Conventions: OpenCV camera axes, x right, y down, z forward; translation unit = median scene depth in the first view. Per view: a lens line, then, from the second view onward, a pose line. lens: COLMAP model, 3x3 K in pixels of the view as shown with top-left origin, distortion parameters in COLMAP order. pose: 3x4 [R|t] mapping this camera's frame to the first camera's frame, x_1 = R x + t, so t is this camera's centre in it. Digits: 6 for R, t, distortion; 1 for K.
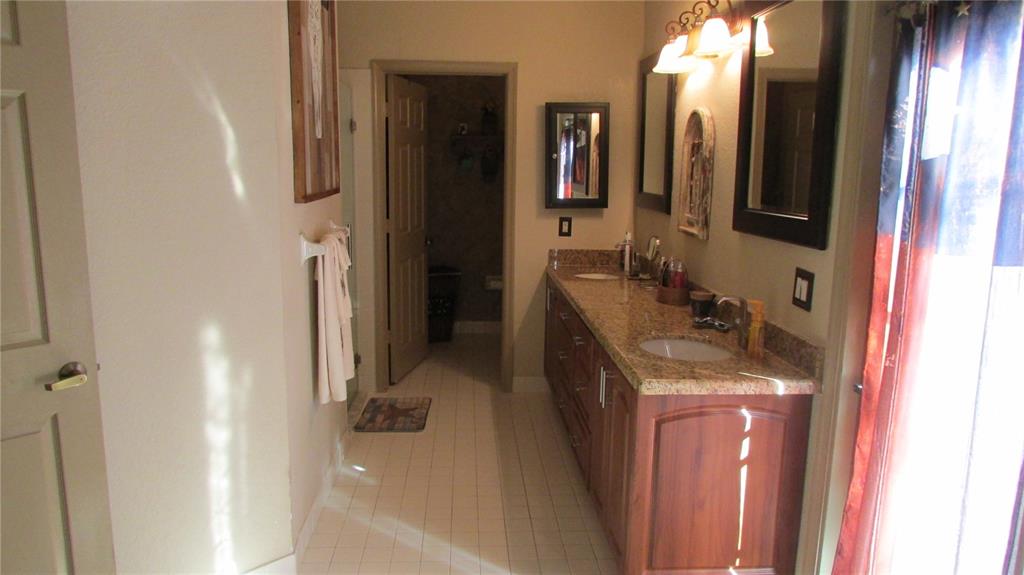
lens RADIAL K [[723.3, 0, 509.2], [0, 723.3, 288.0], [0, 0, 1]] dist [-0.035157, 0.009646]
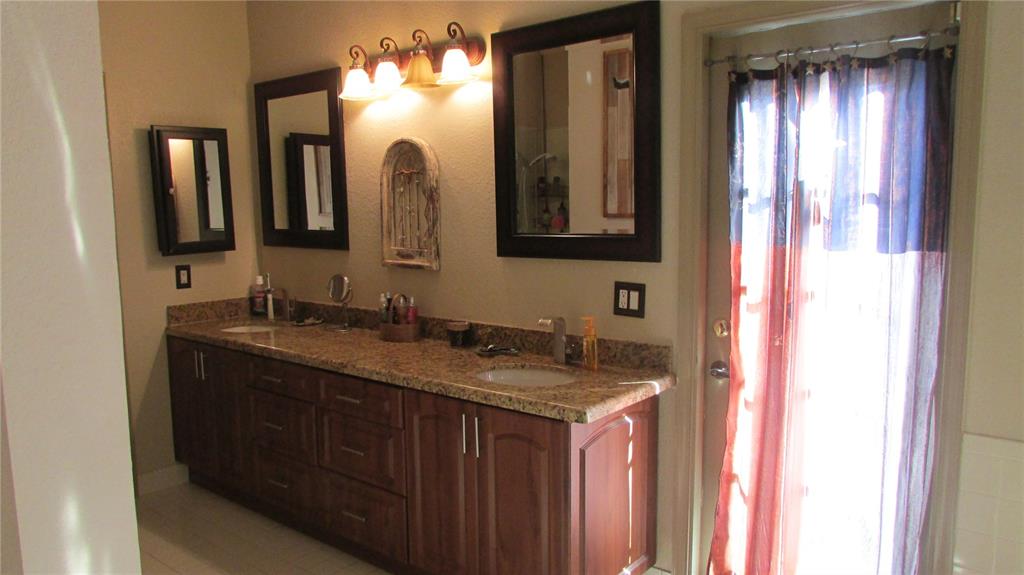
lens RADIAL K [[723.3, 0, 512.4], [0, 723.3, 289.3], [0, 0, 1]] dist [-0.035157, 0.009646]
pose [[0.678961, -0.112570, 0.725493, -0.426455], [0.146827, 0.989032, 0.016052, -0.047404], [-0.719343, 0.095623, 0.688042, 0.281924]]
